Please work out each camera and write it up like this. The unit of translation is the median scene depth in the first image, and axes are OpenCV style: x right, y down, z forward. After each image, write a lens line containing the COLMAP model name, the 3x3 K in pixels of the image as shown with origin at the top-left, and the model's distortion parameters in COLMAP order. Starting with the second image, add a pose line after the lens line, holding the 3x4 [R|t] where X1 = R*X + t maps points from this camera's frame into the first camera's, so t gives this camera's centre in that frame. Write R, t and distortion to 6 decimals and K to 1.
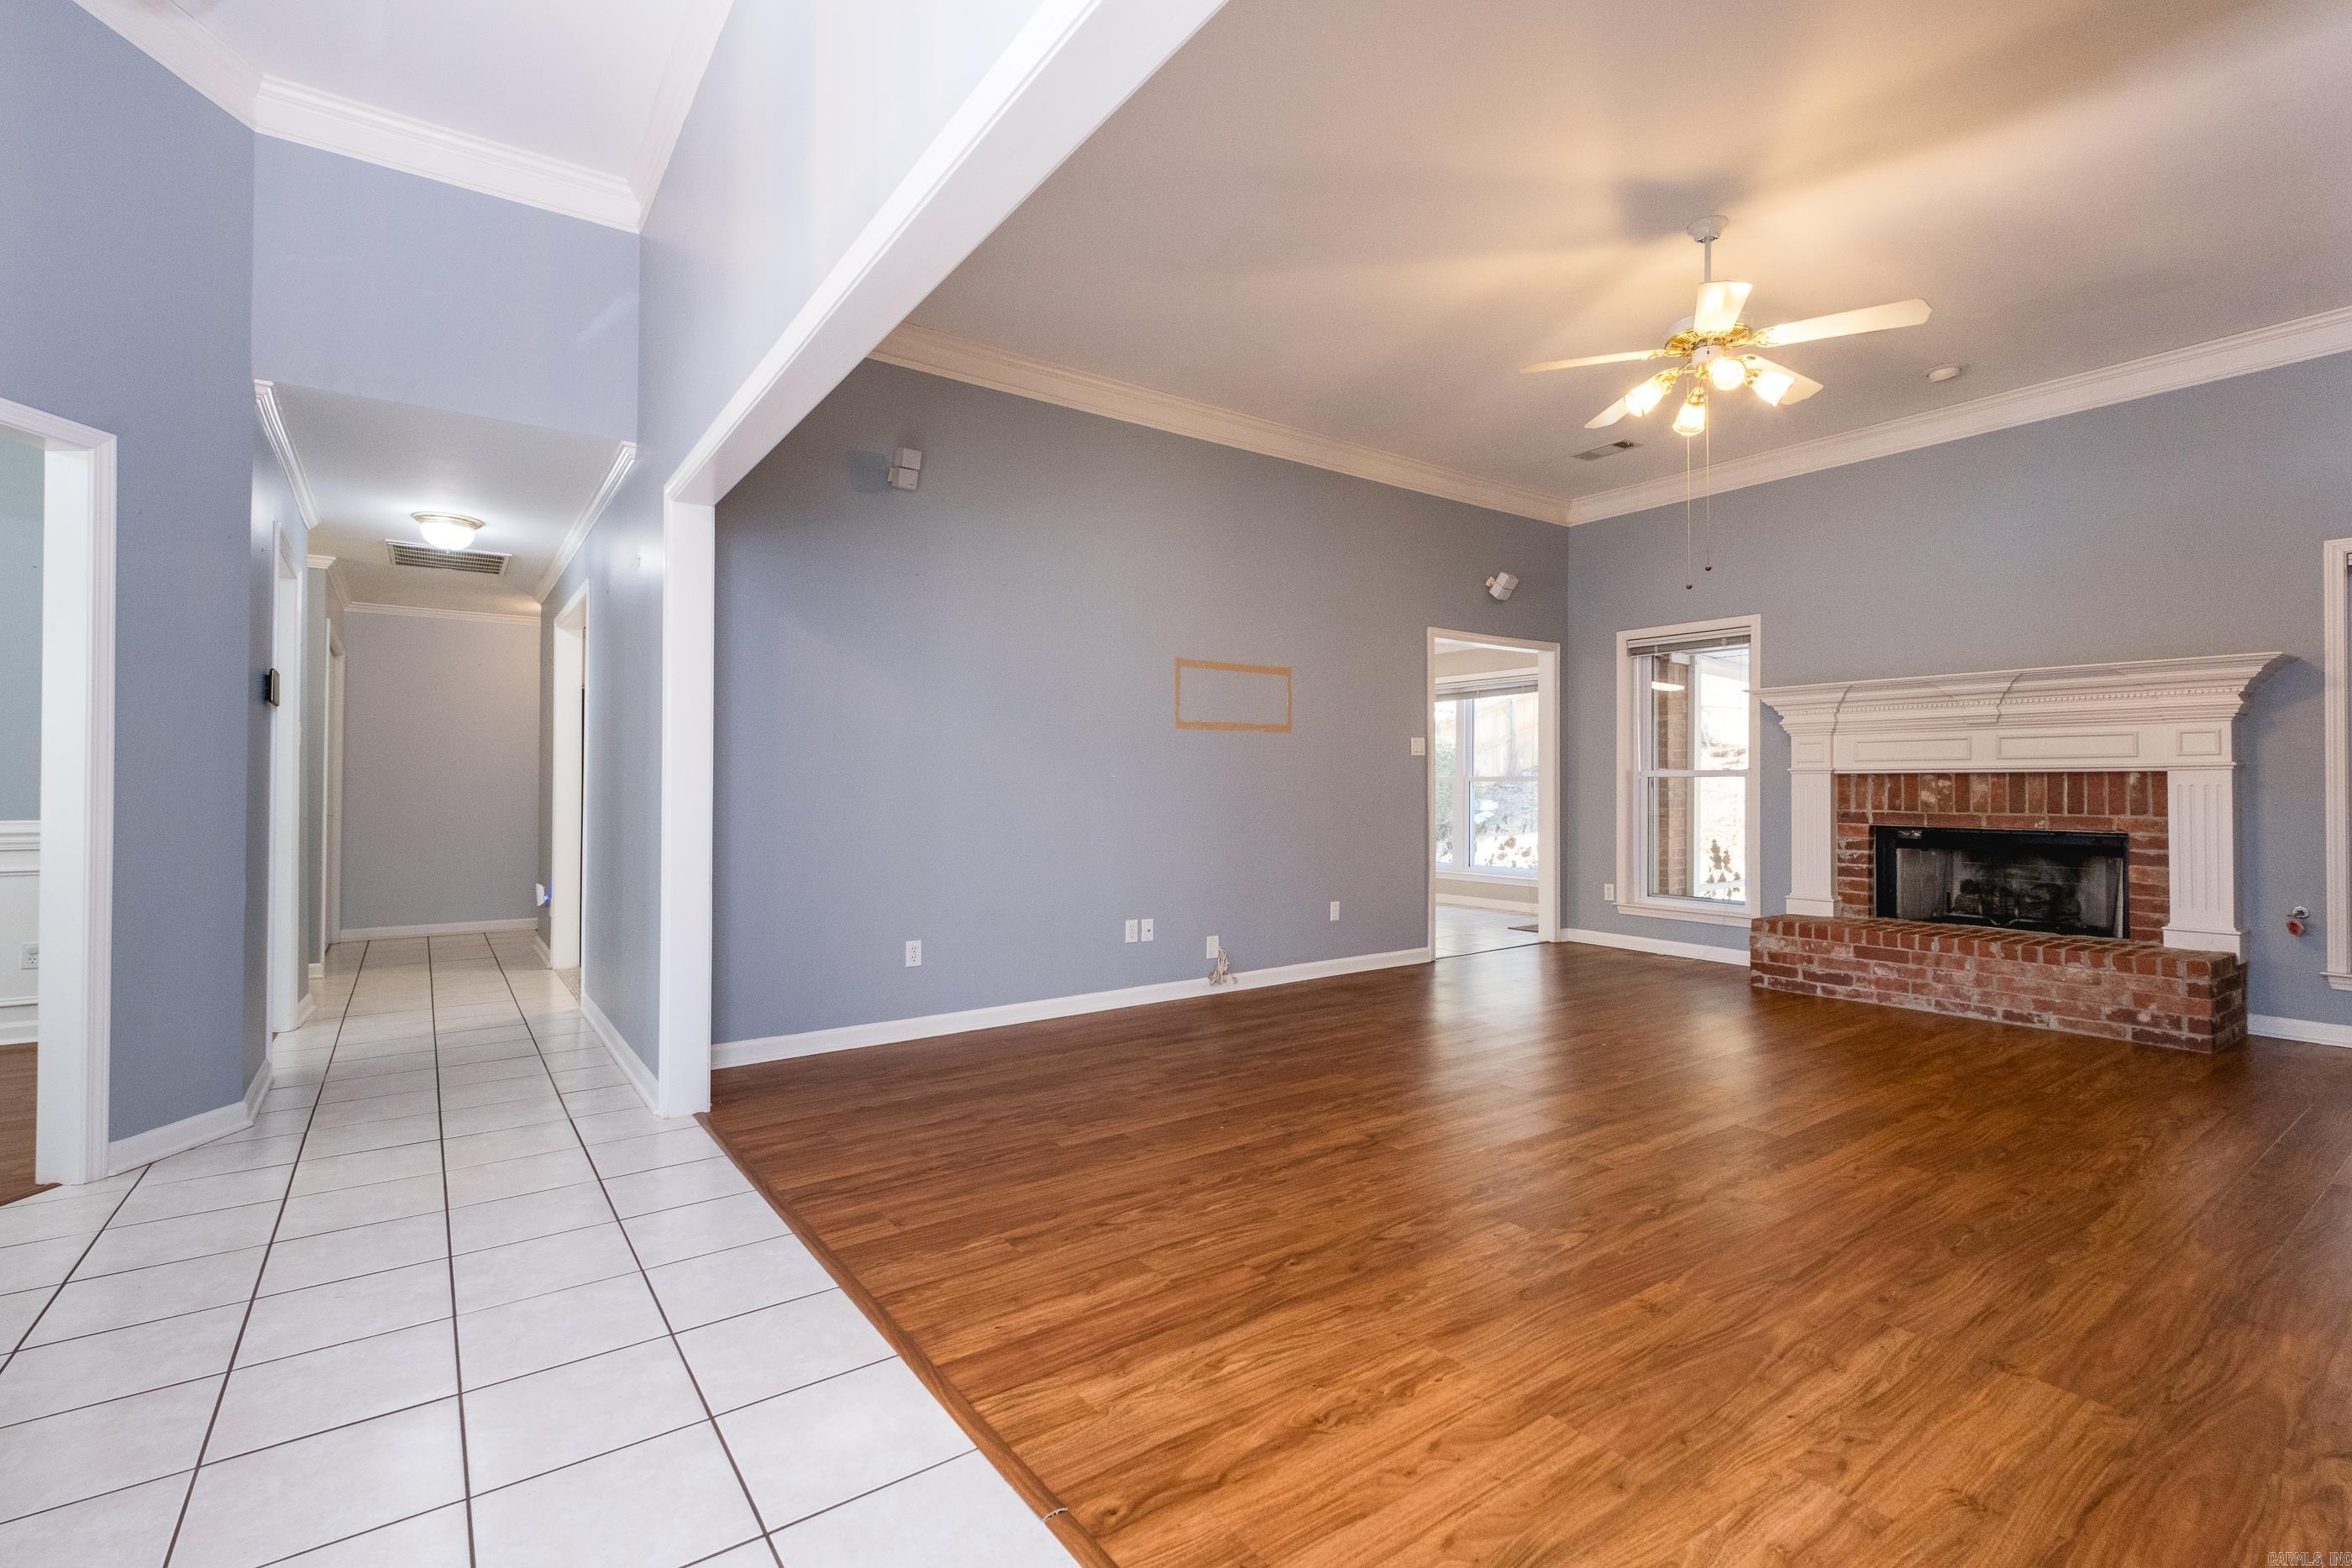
lens RADIAL K [[1036.1, 0, 1170.6], [0, 1036.1, 778.9], [0, 0, 1]] dist [0.001238, -0.002822]
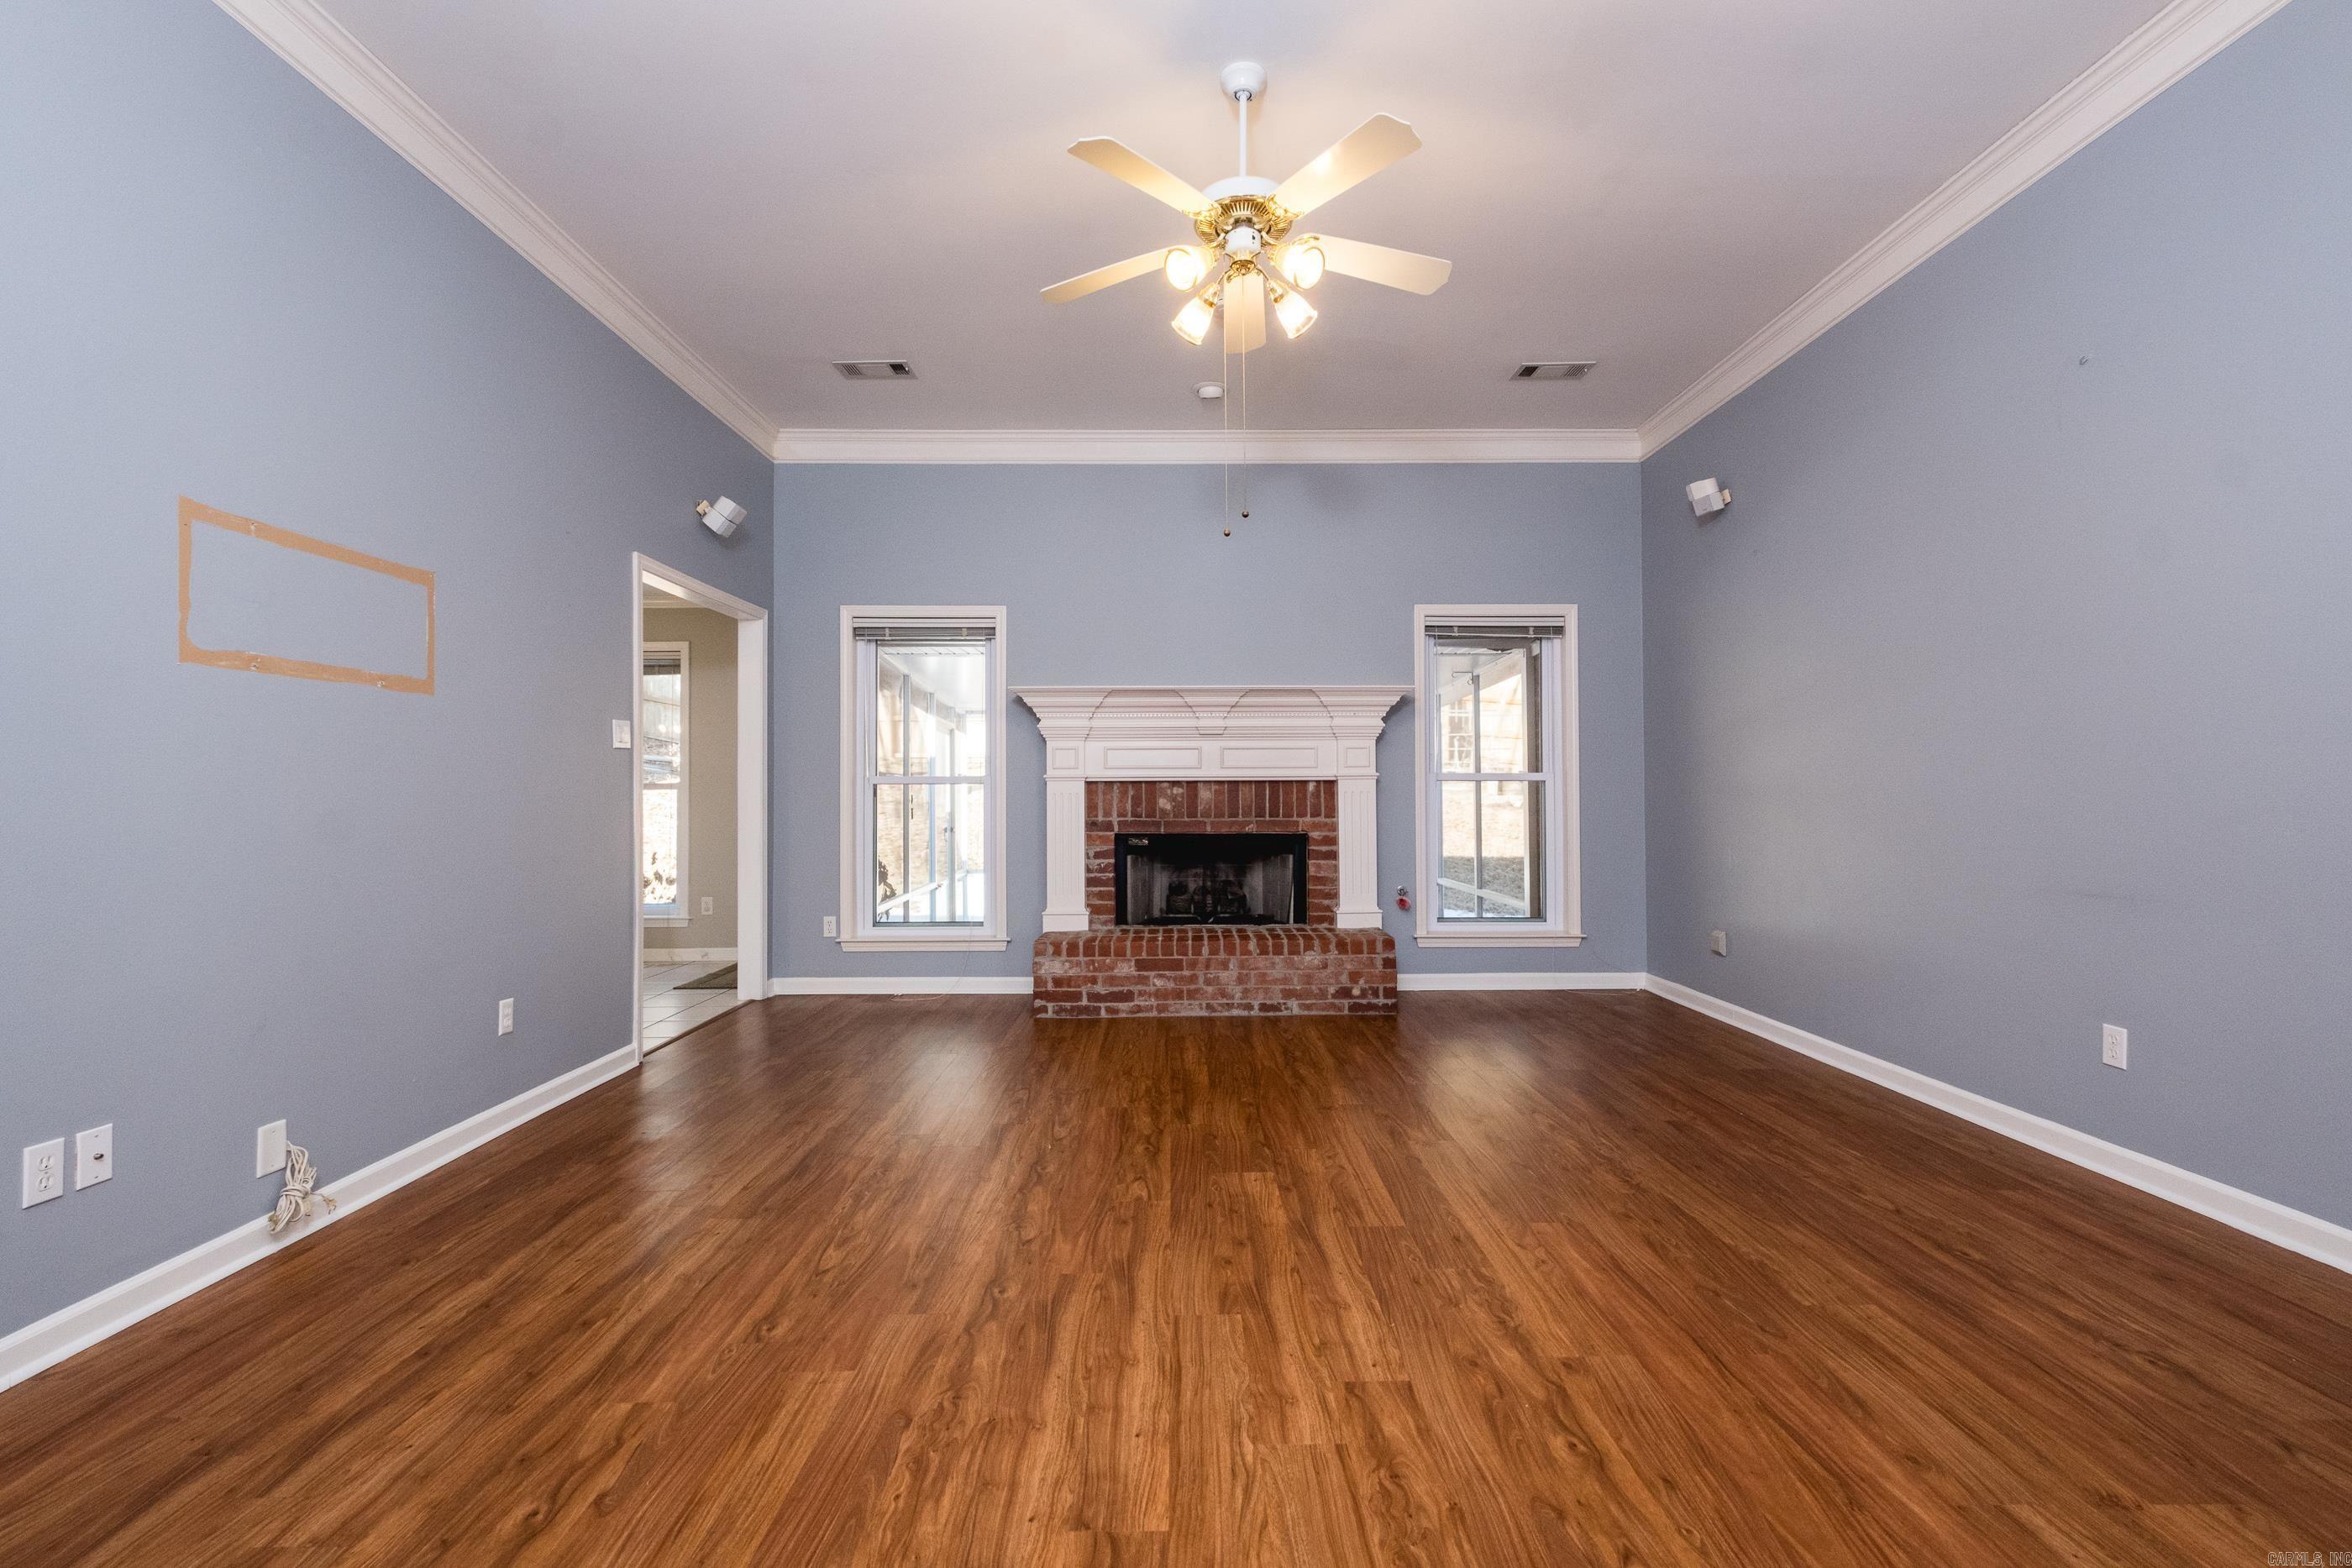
lens RADIAL K [[1036.1, 0, 1178.9], [0, 1036.1, 783.4], [0, 0, 1]] dist [0.001238, -0.002822]
pose [[0.577622, 0.005926, 0.816283, -0.107402], [-0.001739, 0.999980, -0.006028, 0.003605], [-0.816303, 0.002063, 0.577620, 0.425908]]
